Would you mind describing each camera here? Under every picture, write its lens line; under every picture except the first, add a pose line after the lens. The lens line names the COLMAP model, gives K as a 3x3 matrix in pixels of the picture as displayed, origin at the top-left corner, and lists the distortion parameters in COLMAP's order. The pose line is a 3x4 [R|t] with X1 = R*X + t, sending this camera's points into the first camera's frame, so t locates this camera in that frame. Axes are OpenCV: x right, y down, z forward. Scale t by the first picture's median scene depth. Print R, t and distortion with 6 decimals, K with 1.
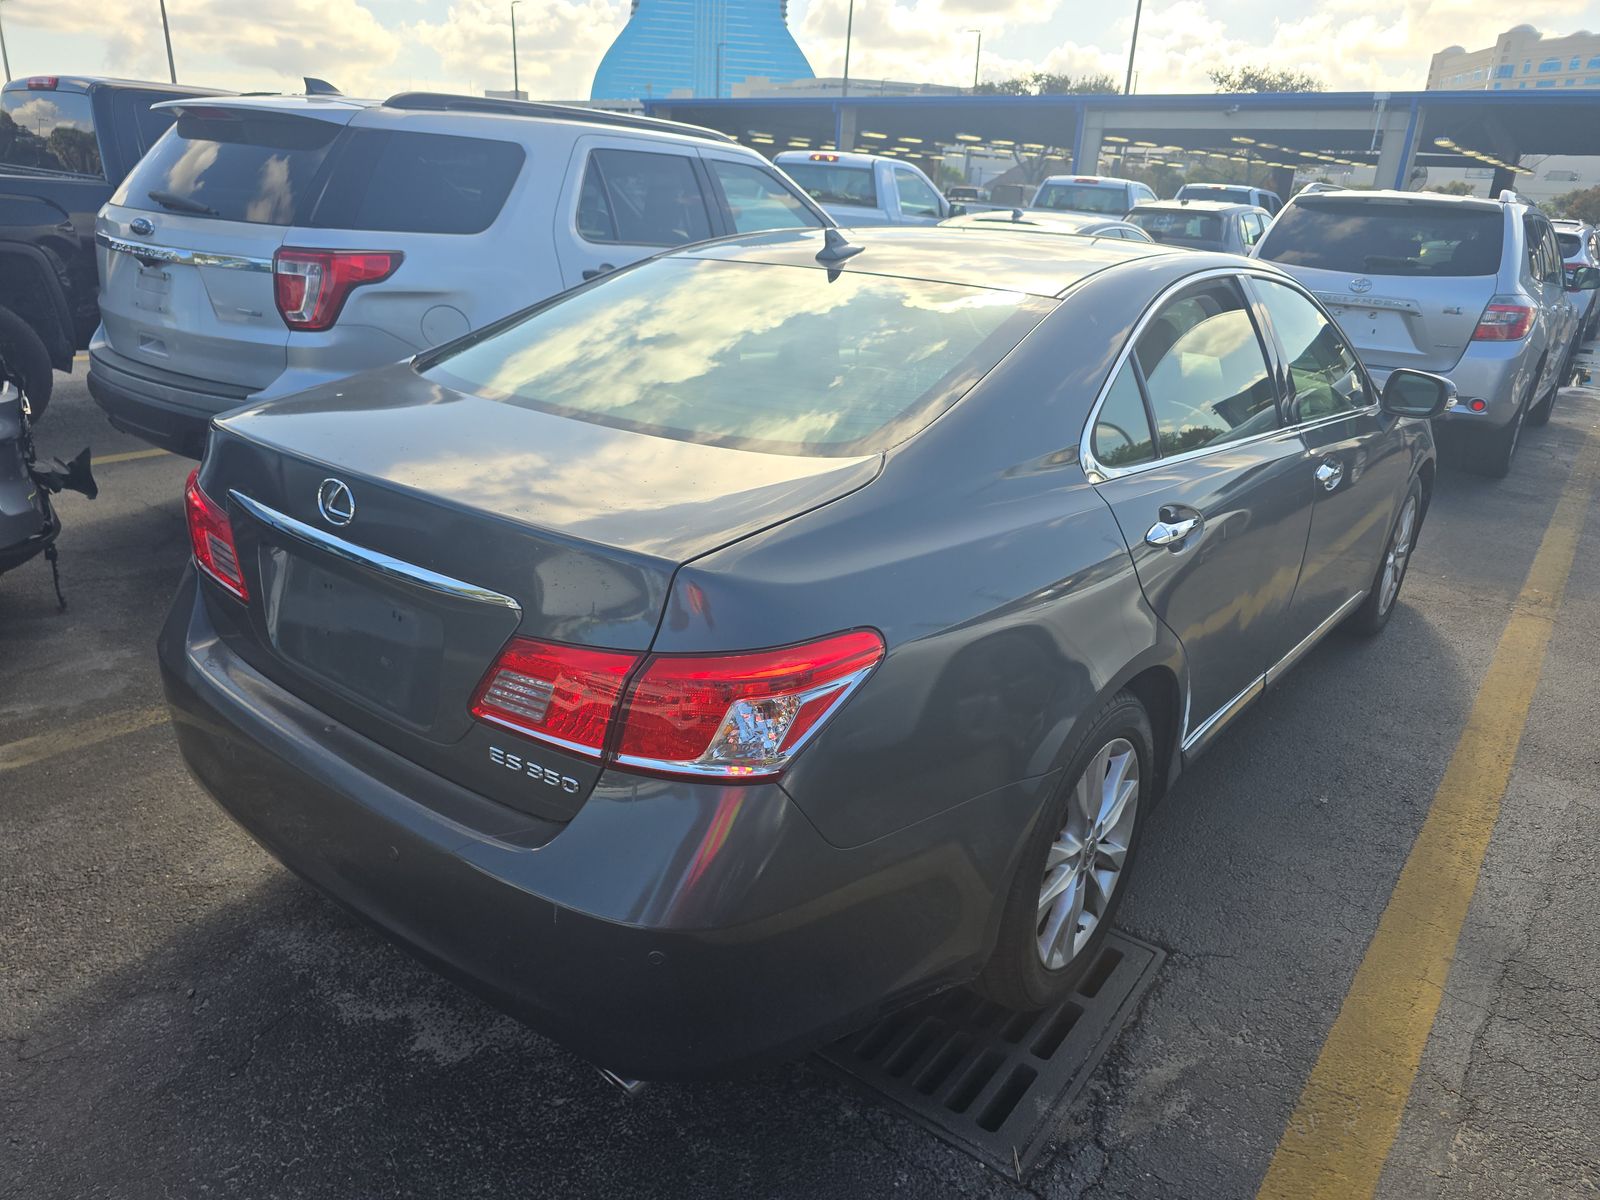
lens RADIAL K [[1105.3, 0, 800.0], [0, 1105.3, 600.0], [0, 0, 1]] dist [0.040884, -0.038221]
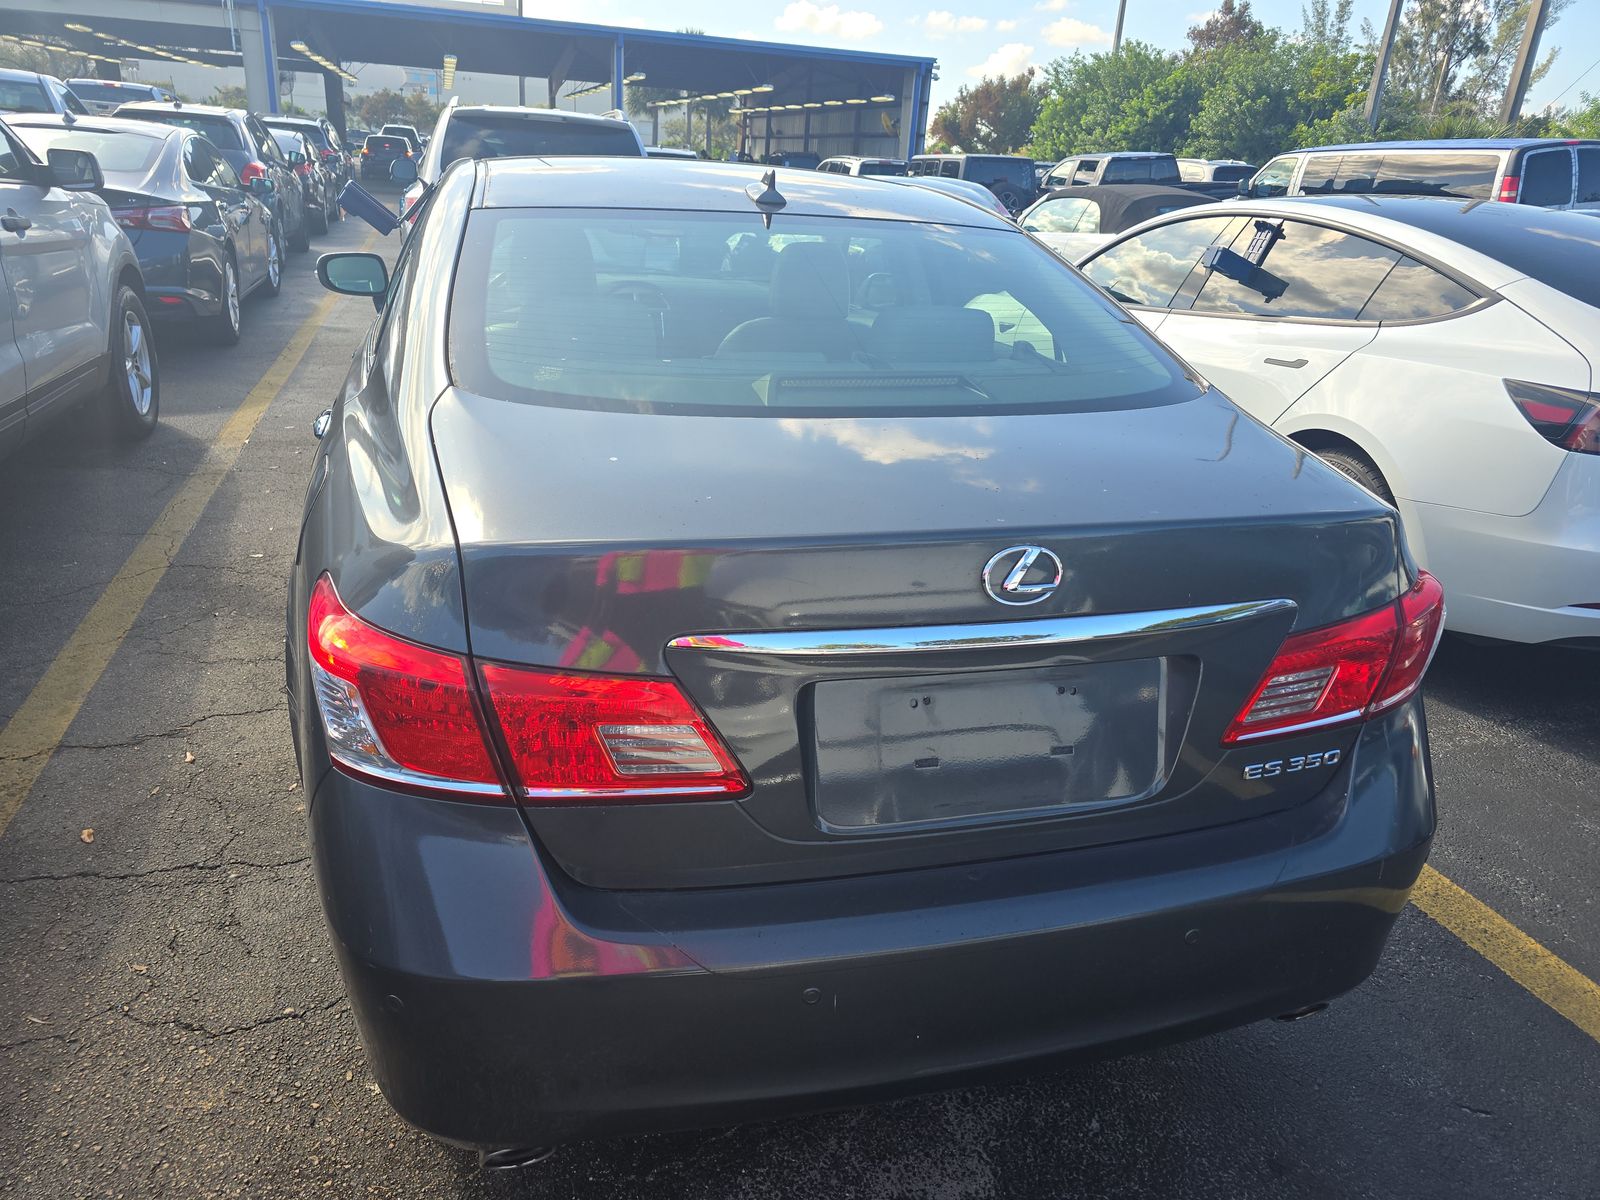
lens RADIAL K [[1105.3, 0, 800.0], [0, 1105.3, 600.0], [0, 0, 1]] dist [0.040884, -0.038221]
pose [[0.571253, -0.309236, 0.760291, -0.874840], [0.246859, 0.948153, 0.200166, -0.210855], [-0.782771, 0.073339, 0.617973, 0.532436]]
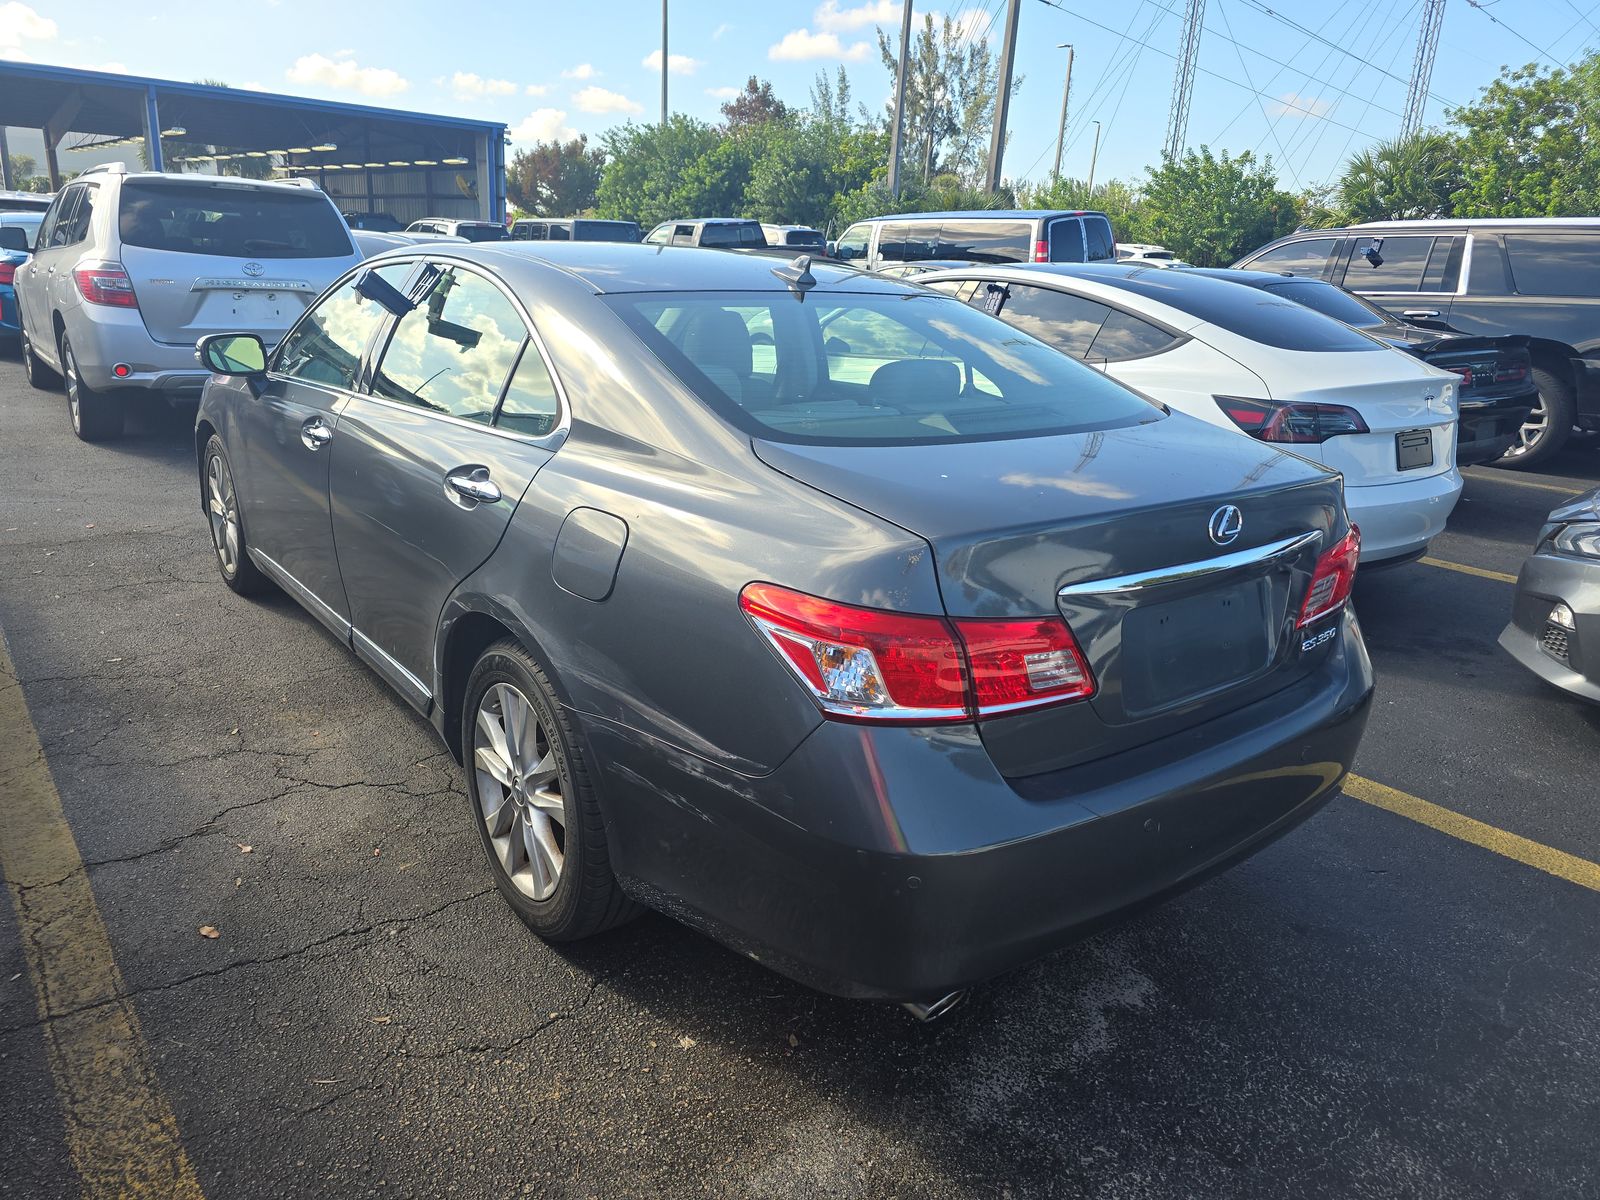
lens RADIAL K [[1109.4, 0, 800.0], [0, 1109.4, 600.0], [0, 0, 1]] dist [0.059205, -0.064797]
pose [[0.212419, -0.321604, 0.922740, -1.309313], [0.288216, 0.922902, 0.255312, -0.358937], [-0.933708, 0.211715, 0.288733, 0.890074]]
